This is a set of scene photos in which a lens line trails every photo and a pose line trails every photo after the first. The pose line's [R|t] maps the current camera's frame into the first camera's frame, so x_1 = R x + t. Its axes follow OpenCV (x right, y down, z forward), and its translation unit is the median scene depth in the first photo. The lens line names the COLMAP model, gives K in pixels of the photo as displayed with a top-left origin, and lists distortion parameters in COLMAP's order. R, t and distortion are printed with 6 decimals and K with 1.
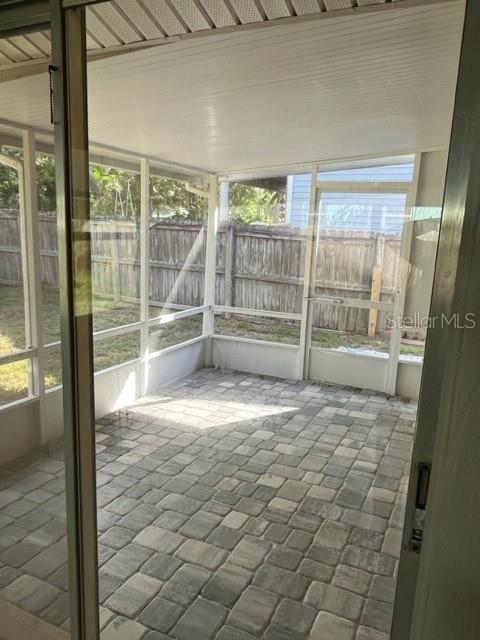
lens RADIAL K [[490.8, 0, 240.0], [0, 490.8, 320.0], [0, 0, 1]] dist [-0.001945, -0.001802]
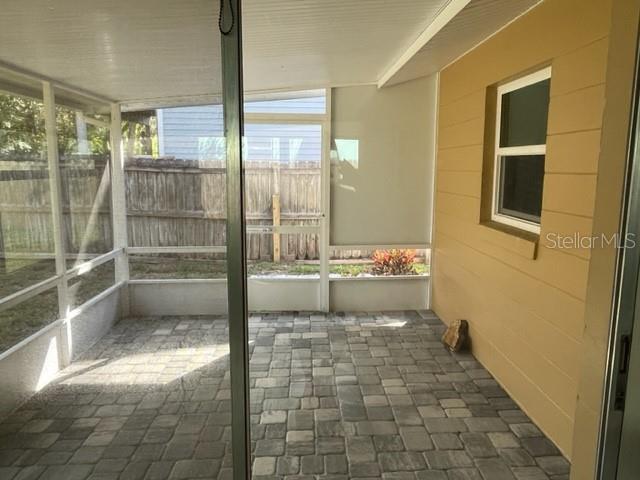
lens RADIAL K [[490.8, 0, 321.1], [0, 490.8, 230.6], [0, 0, 1]] dist [-0.001945, -0.001802]
pose [[0.880413, -0.095542, 0.464484, -0.182565], [0.115118, 0.993255, -0.013893, -0.009161], [-0.460023, 0.065702, 0.885473, 0.051159]]
